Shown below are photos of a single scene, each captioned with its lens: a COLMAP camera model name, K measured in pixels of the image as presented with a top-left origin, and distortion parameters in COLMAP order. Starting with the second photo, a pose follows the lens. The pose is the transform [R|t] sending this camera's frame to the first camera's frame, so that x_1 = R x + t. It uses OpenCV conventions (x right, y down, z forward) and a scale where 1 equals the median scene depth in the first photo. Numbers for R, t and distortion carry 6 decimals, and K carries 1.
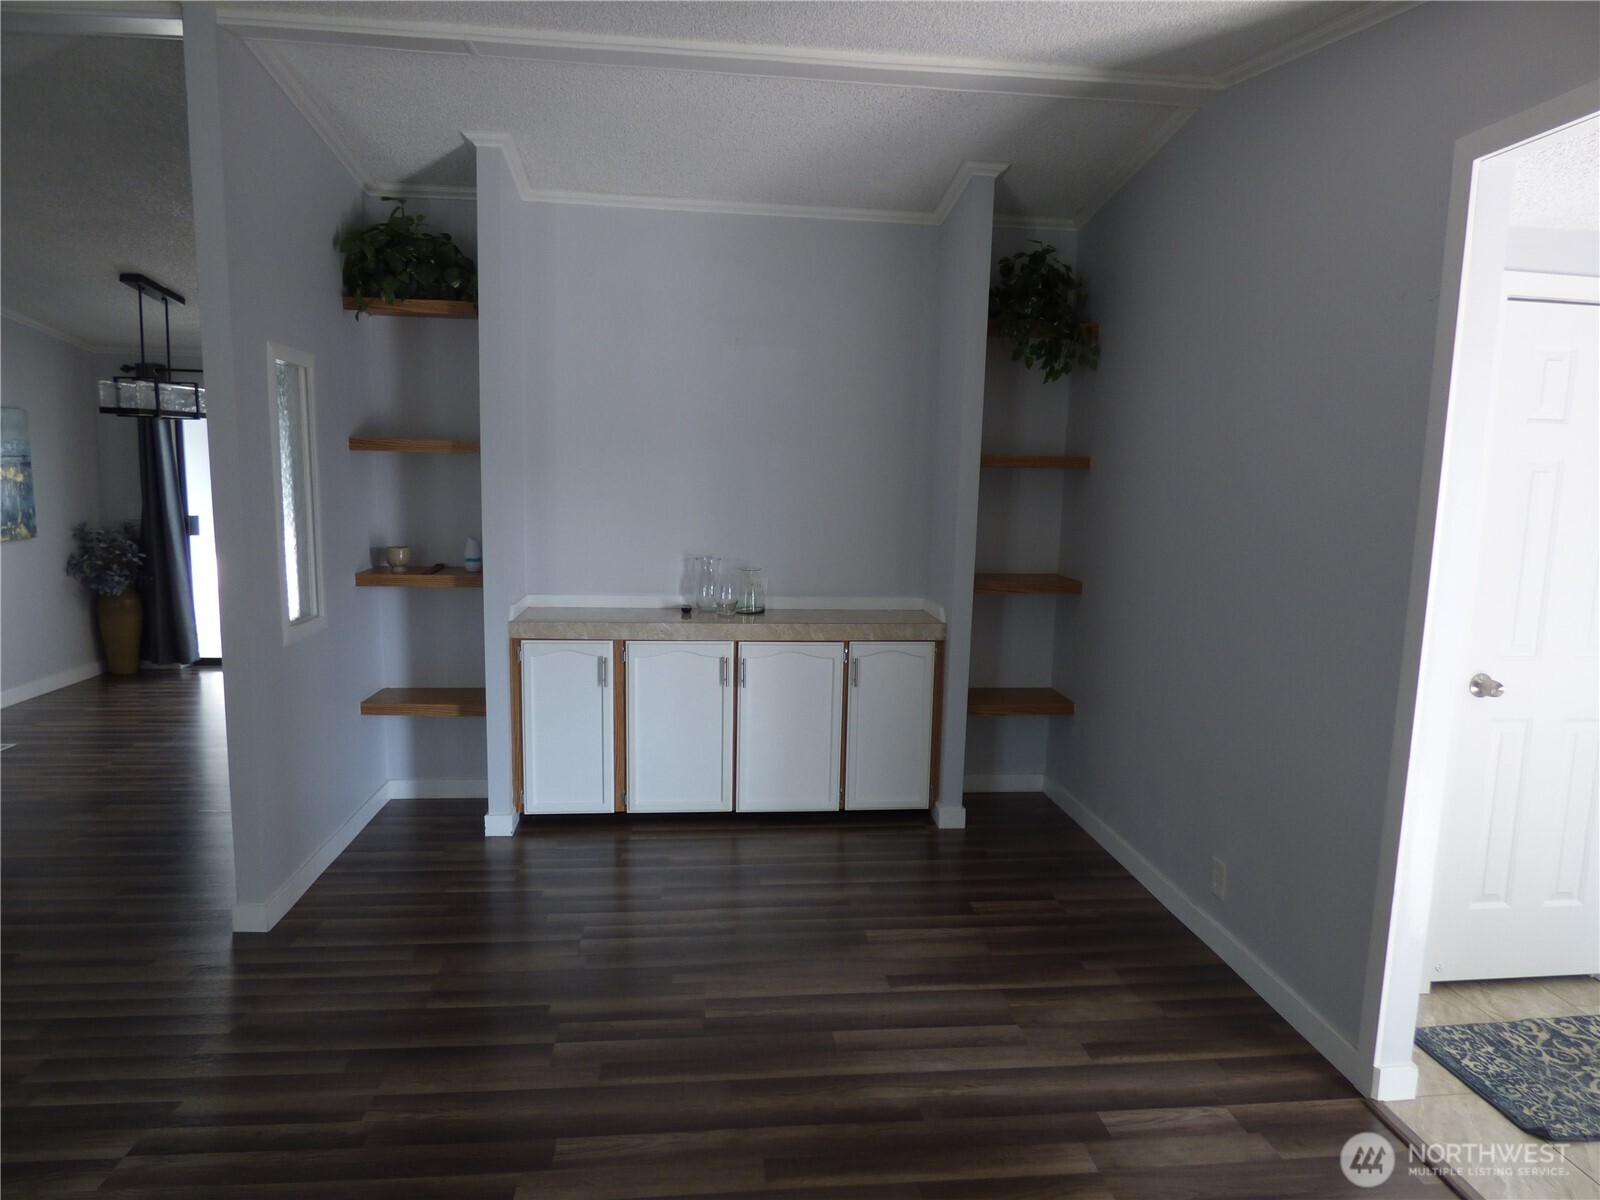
lens RADIAL K [[953.4, 0, 800.0], [0, 953.4, 600.0], [0, 0, 1]] dist [-0.016740, 0.004354]
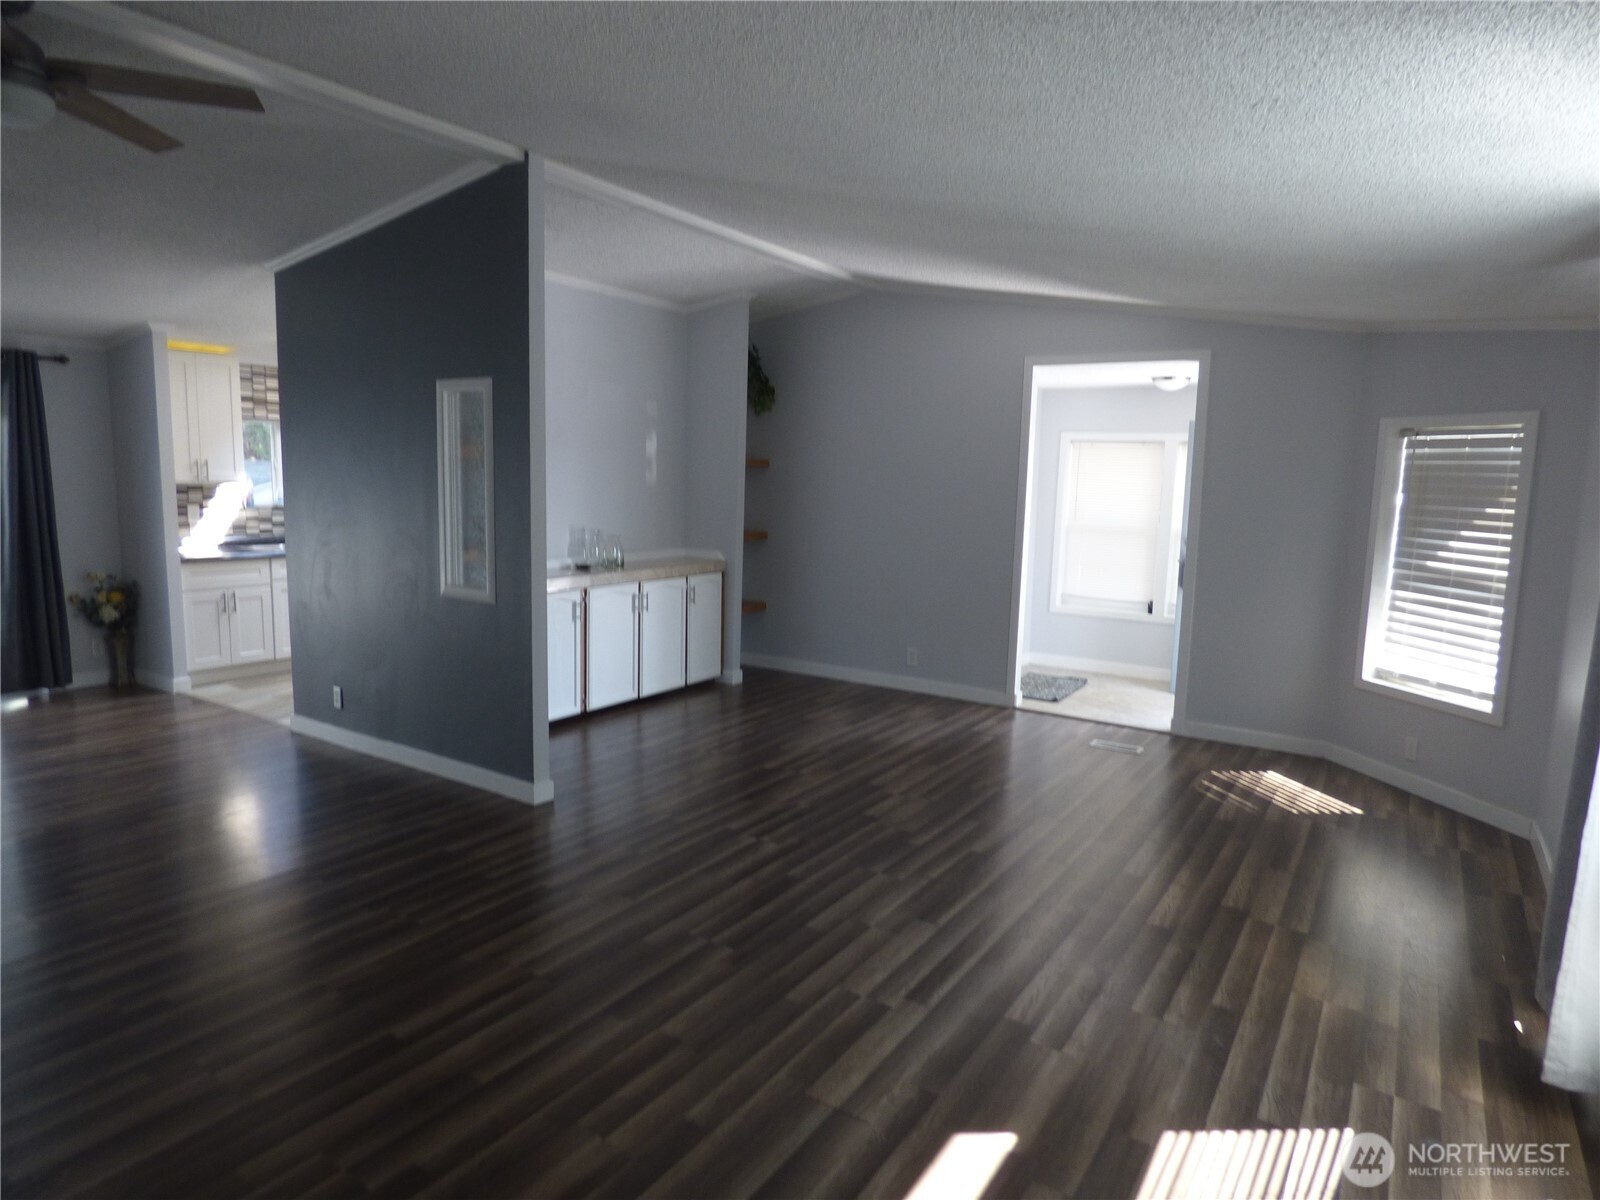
lens RADIAL K [[953.4, 0, 800.0], [0, 953.4, 600.0], [0, 0, 1]] dist [-0.016740, 0.004354]
pose [[0.626157, -0.107216, 0.772290, -1.087976], [0.092165, 0.993734, 0.063233, -0.000529], [-0.774230, 0.031584, 0.632115, -0.149516]]
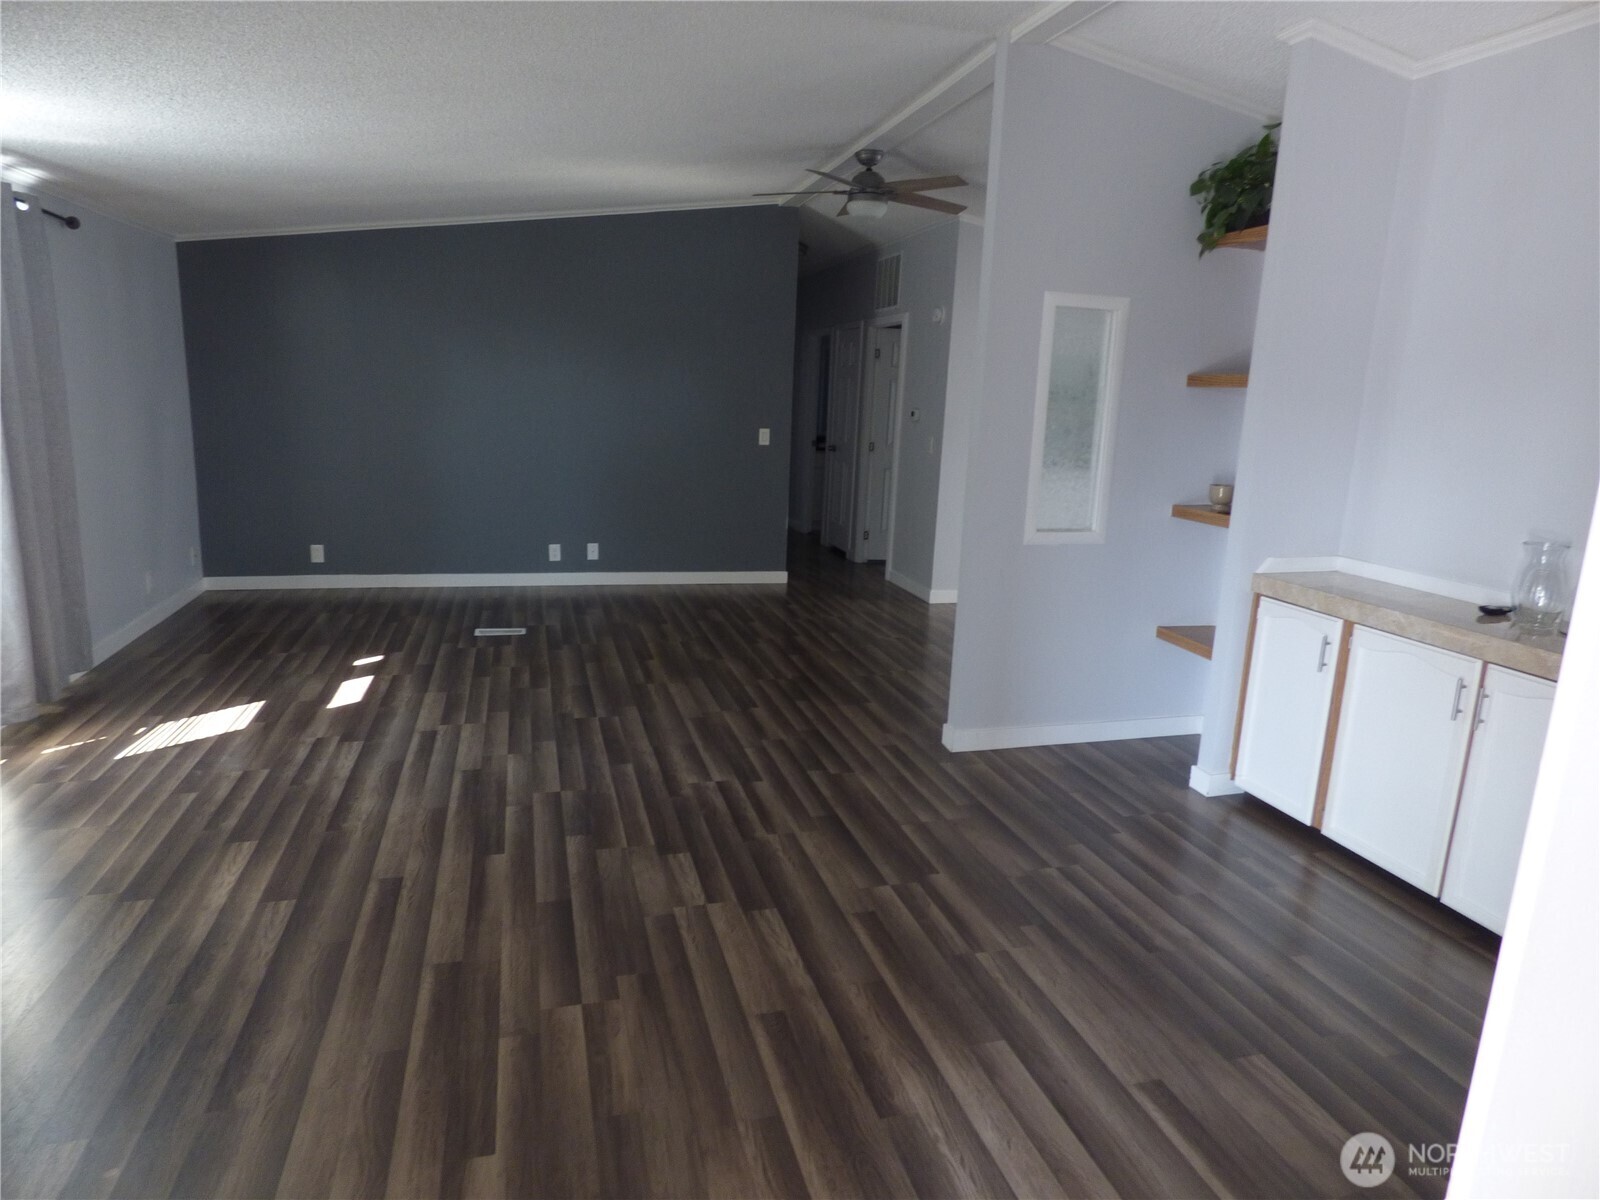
lens RADIAL K [[958.7, 0, 807.1], [0, 958.7, 597.2], [0, 0, 1]] dist [-0.013522, 0.002293]
pose [[0.184358, 0.190616, -0.964198, 0.495190], [-0.172616, 0.972045, 0.159163, -0.026263], [0.967582, 0.137093, 0.212108, 0.387878]]
